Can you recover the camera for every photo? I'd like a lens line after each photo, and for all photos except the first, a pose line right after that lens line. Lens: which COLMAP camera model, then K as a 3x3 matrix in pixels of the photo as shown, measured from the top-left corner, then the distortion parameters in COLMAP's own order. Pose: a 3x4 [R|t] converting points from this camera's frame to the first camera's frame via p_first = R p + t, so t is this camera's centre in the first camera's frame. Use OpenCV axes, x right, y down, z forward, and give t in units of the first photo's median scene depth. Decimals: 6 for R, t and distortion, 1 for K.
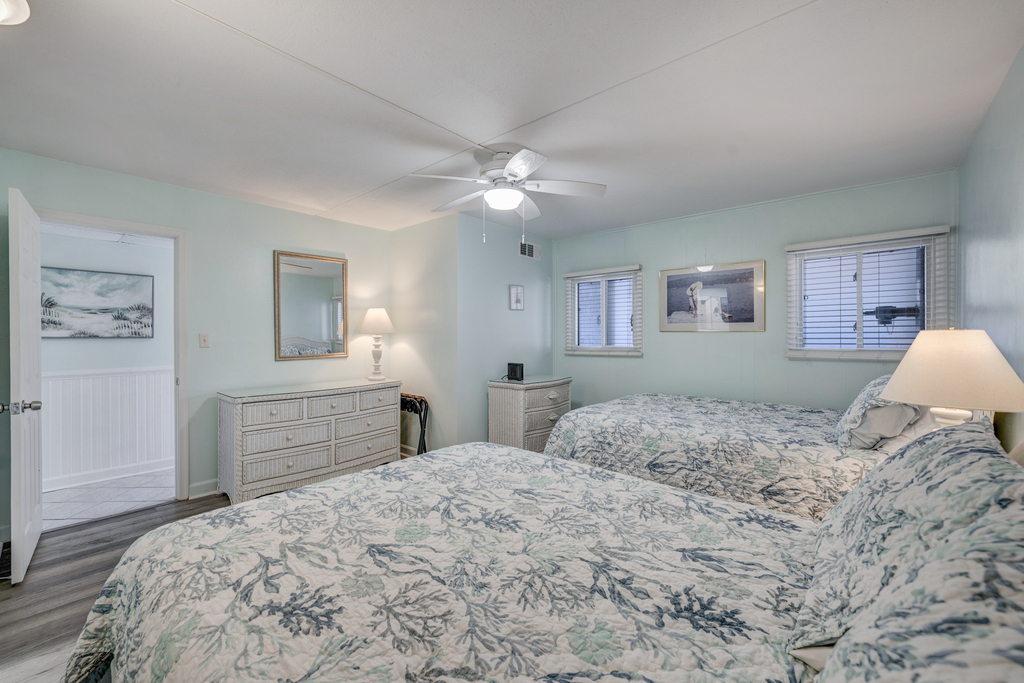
lens RADIAL K [[442.8, 0, 503.8], [0, 442.8, 334.1], [0, 0, 1]] dist [-0.002470, -0.000180]
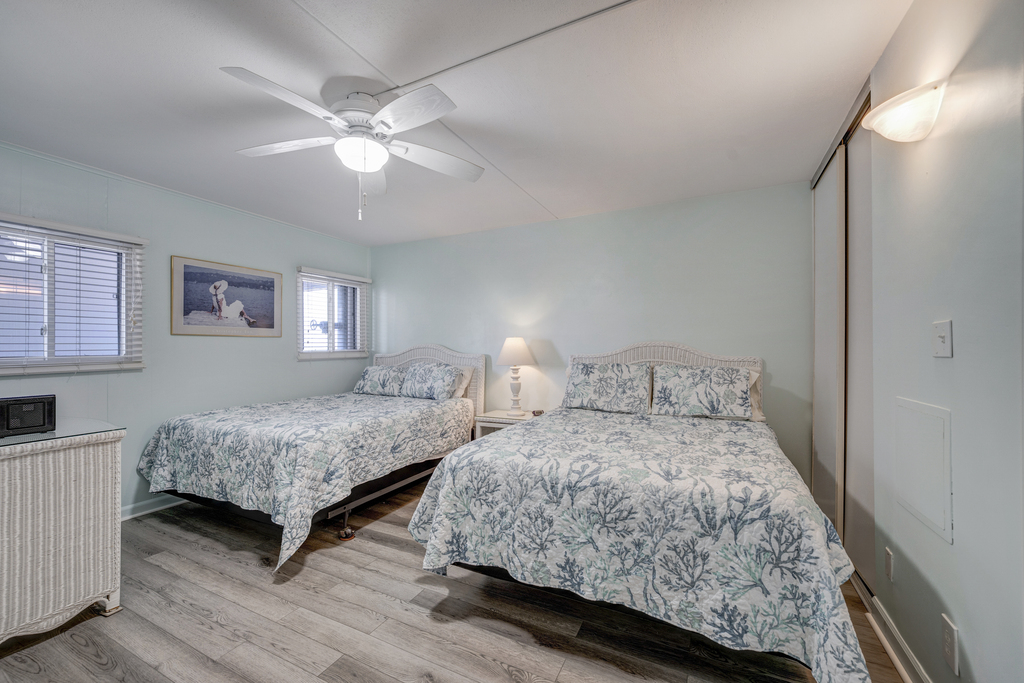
lens RADIAL K [[411.1, 0, 503.5], [0, 411.1, 345.7], [0, 0, 1]] dist [-0.003557, 0.000515]
pose [[-0.278929, 0.007624, 0.960281, -0.677119], [0.010757, 0.999931, -0.004815, 0.031923], [-0.960251, 0.008986, -0.278992, 0.897082]]
